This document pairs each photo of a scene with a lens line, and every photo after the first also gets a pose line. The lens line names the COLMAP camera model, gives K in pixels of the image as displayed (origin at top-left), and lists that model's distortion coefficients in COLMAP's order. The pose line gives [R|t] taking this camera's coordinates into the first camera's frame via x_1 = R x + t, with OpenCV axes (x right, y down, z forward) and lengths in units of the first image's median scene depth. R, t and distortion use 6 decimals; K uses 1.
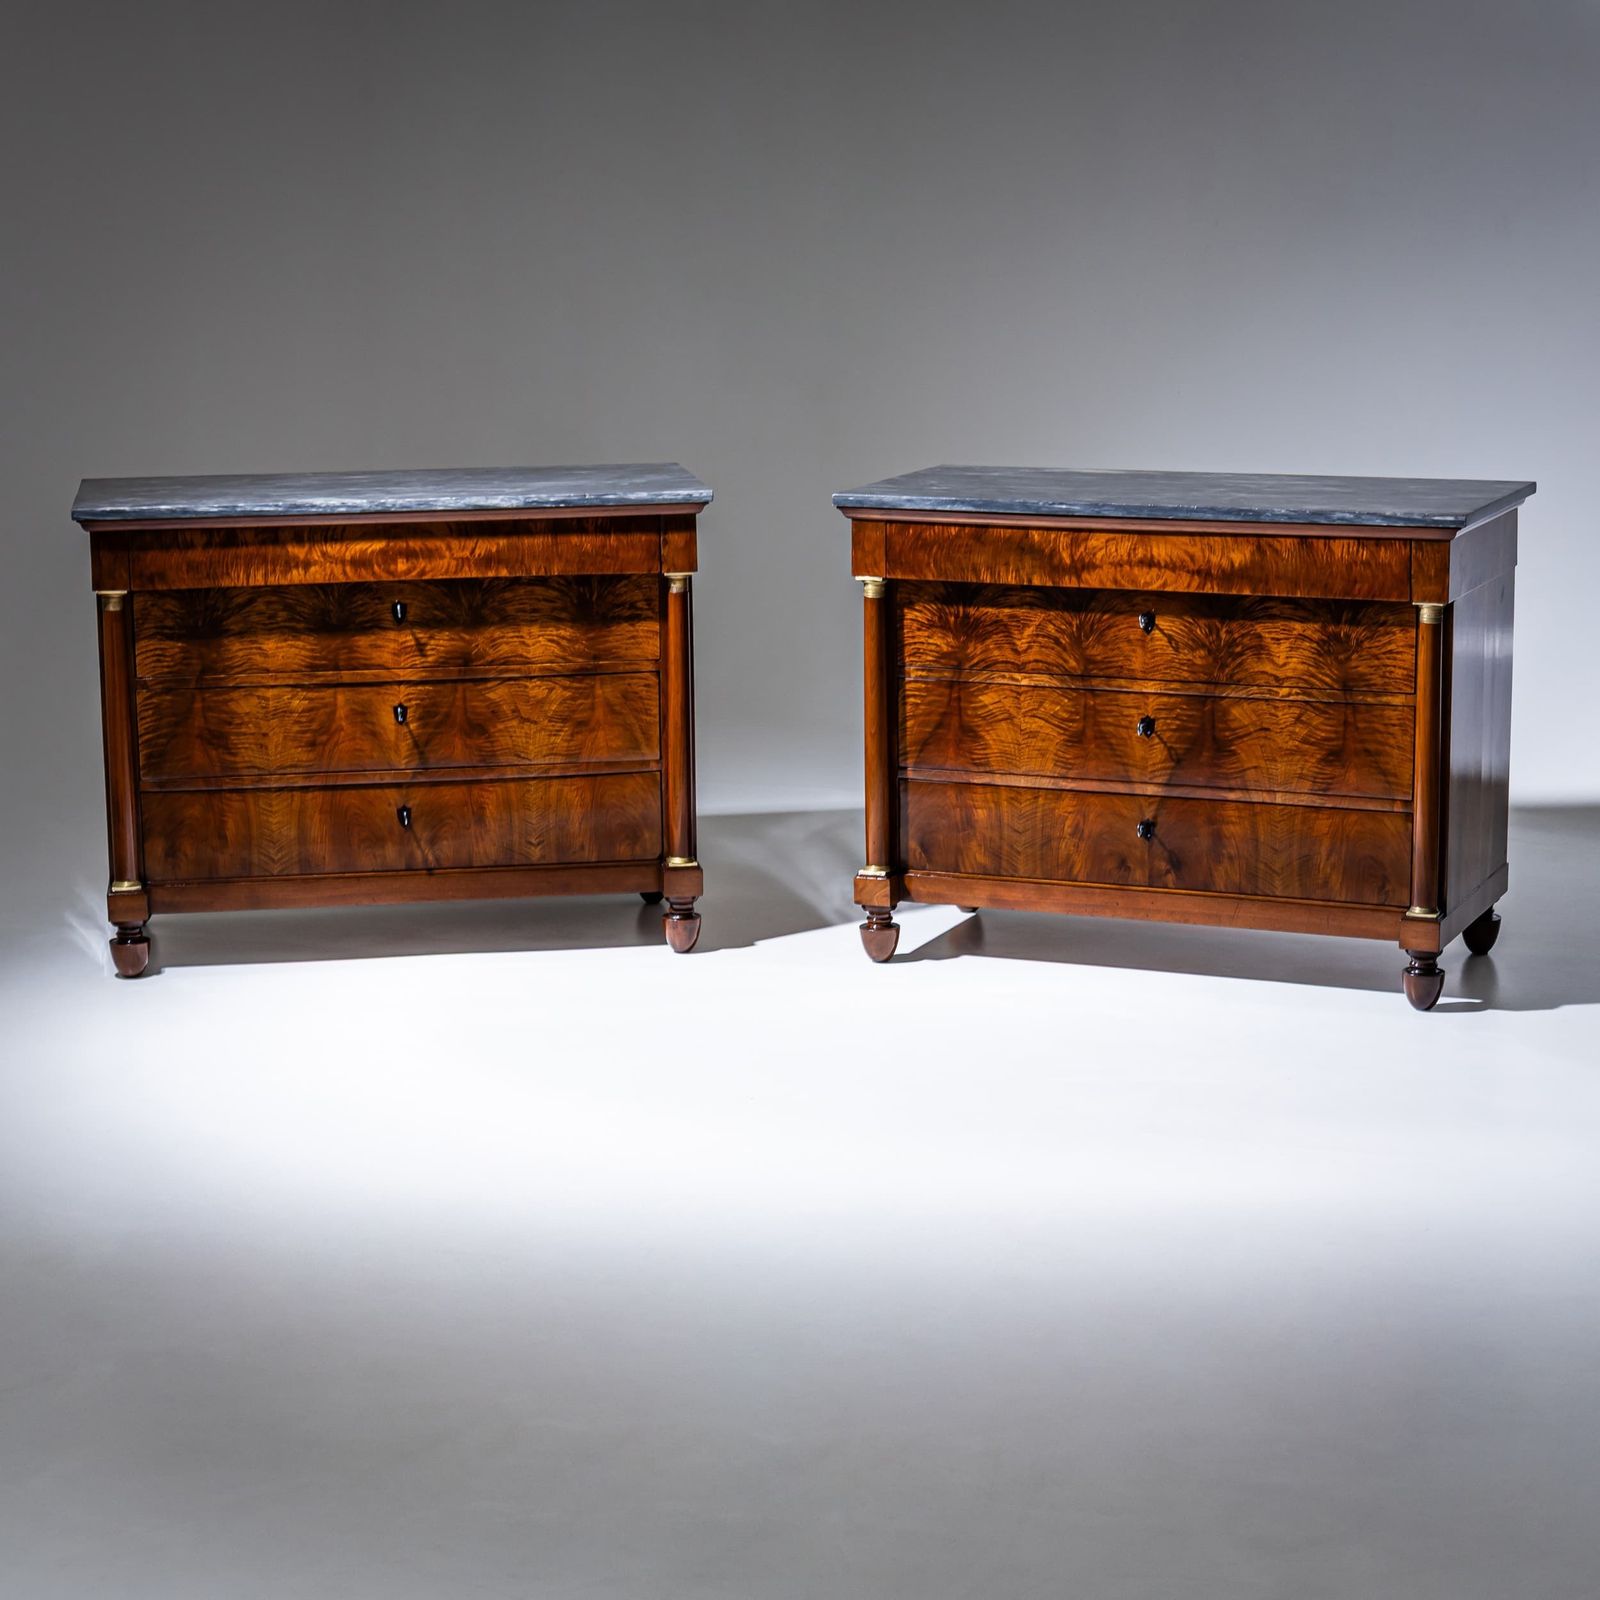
lens RADIAL K [[3592.7, 0, 936.1], [0, 3592.7, 815.6], [0, 0, 1]] dist [0.019521, 0.000000]
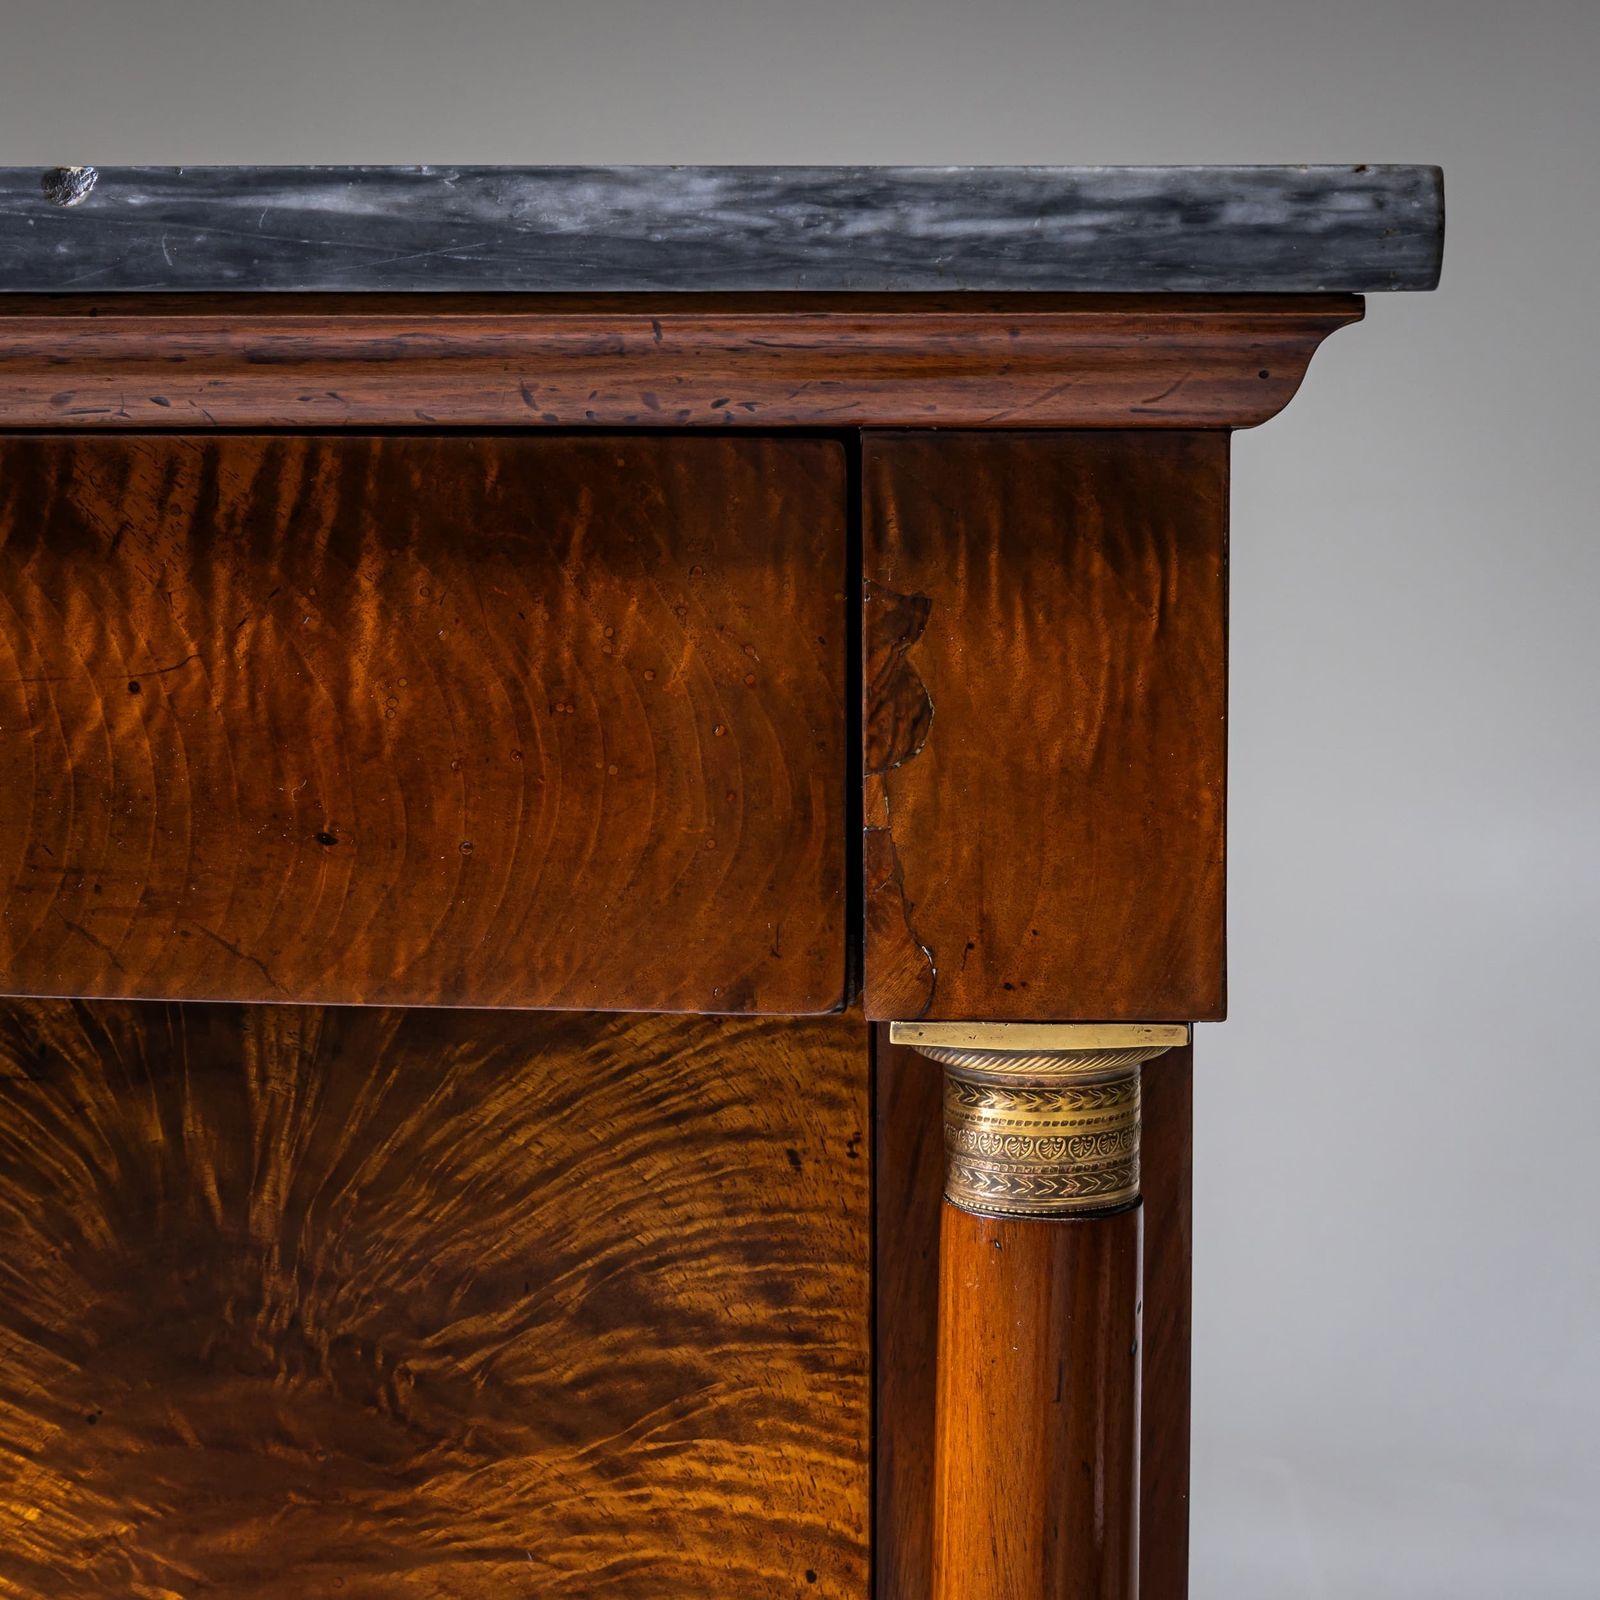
lens RADIAL K [[3592.7, 0, 873.5], [0, 3592.7, 759.4], [0, 0, 1]] dist [0.019521, 0.000000]
pose [[0.969314, 0.040969, -0.242387, -0.052681], [-0.054923, 0.997183, -0.051091, -0.069949], [0.239611, 0.062836, 0.968833, 0.907741]]
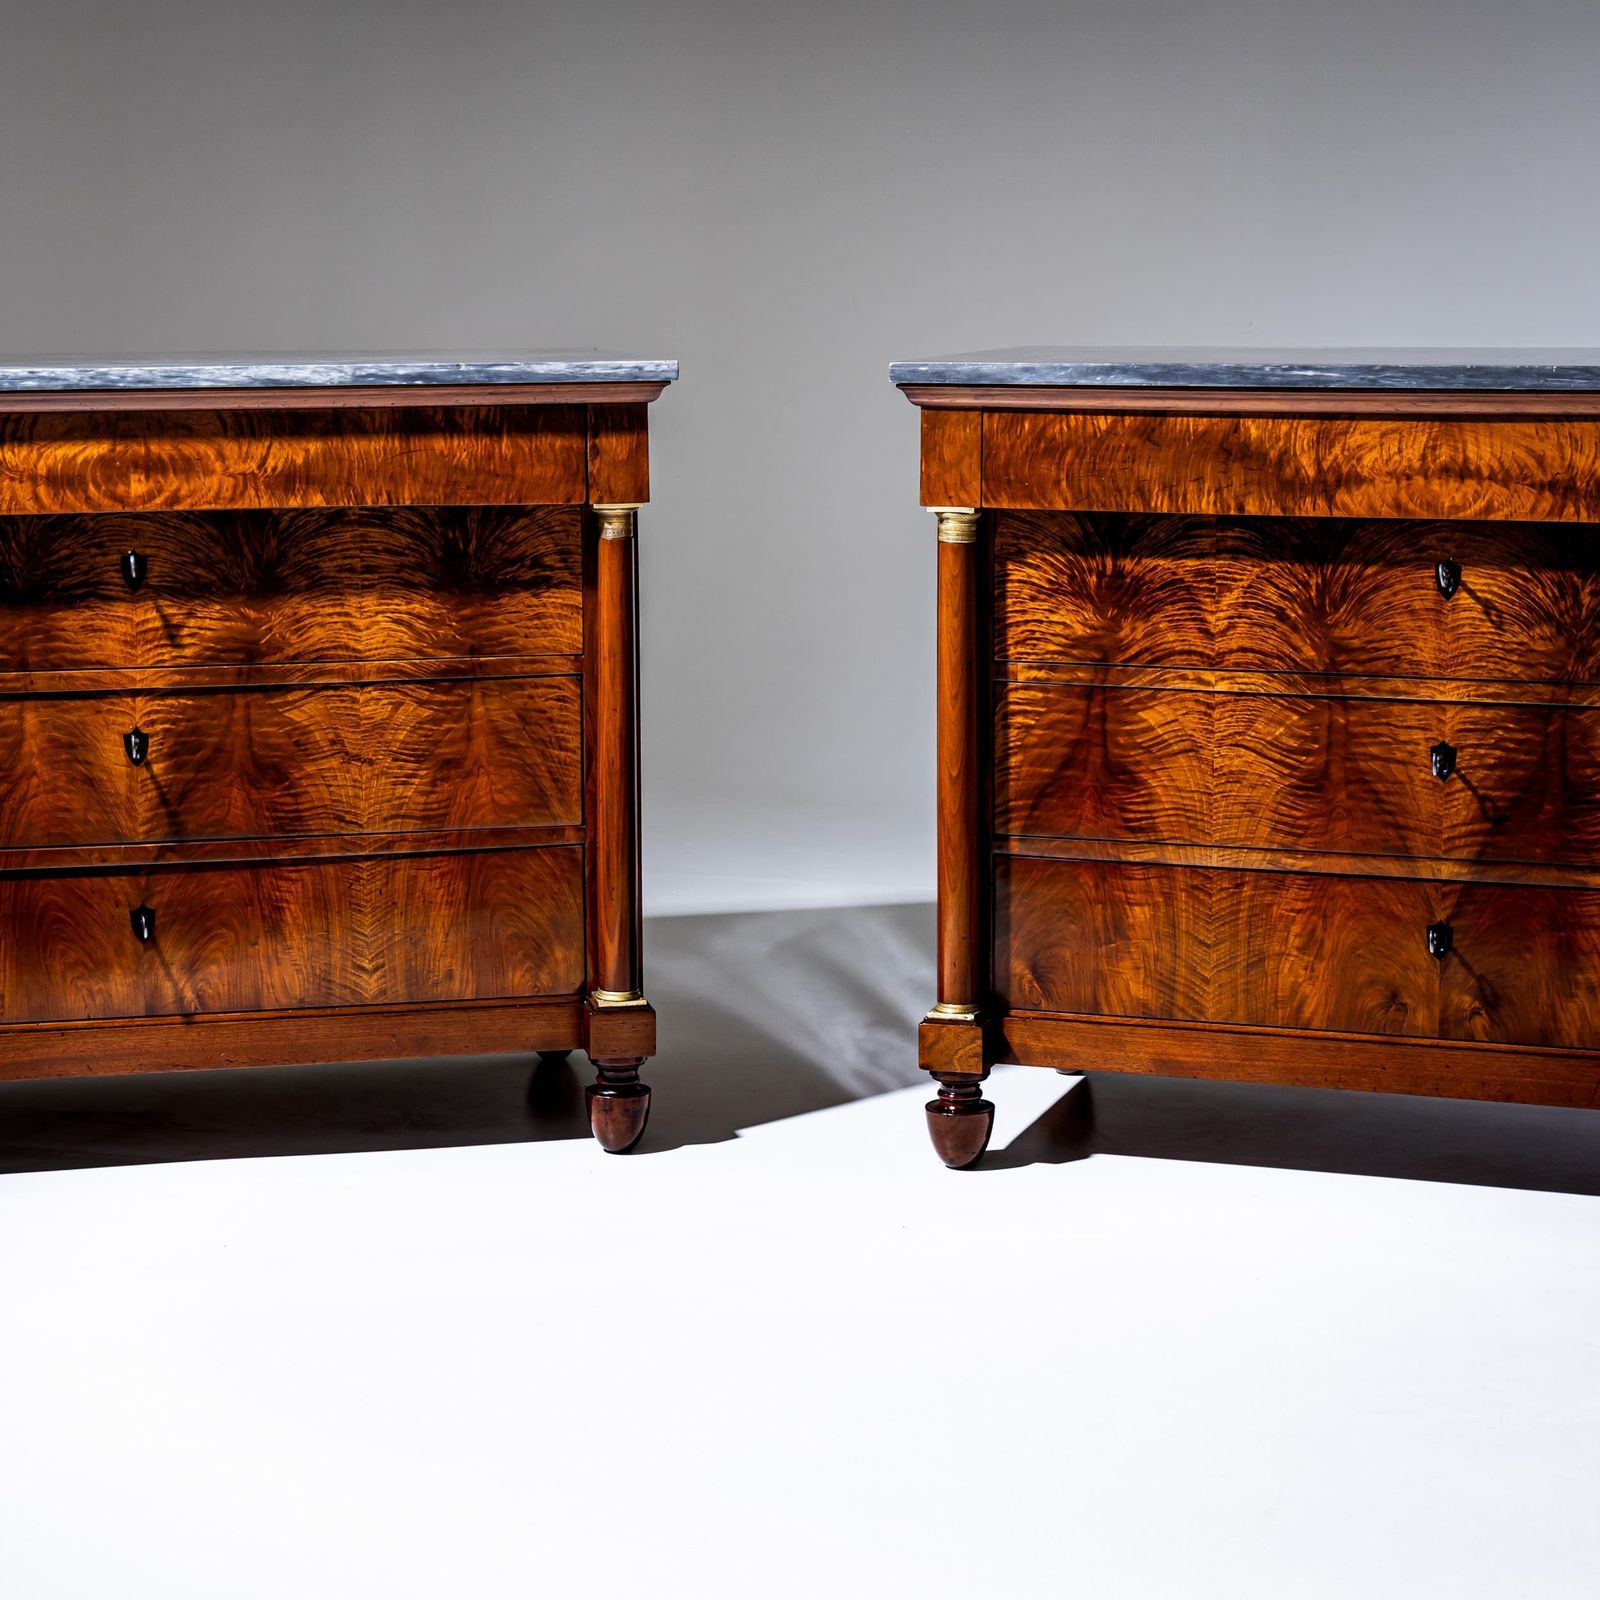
lens RADIAL K [[3156.7, 0, 870.5], [0, 3156.7, 749.7], [0, 0, 1]] dist [-0.026534, 0.000000]
pose [[0.998477, -0.003416, 0.055057, -0.059282], [0.006036, 0.998853, -0.047496, -0.003080], [-0.054832, 0.047756, 0.997353, 0.490207]]
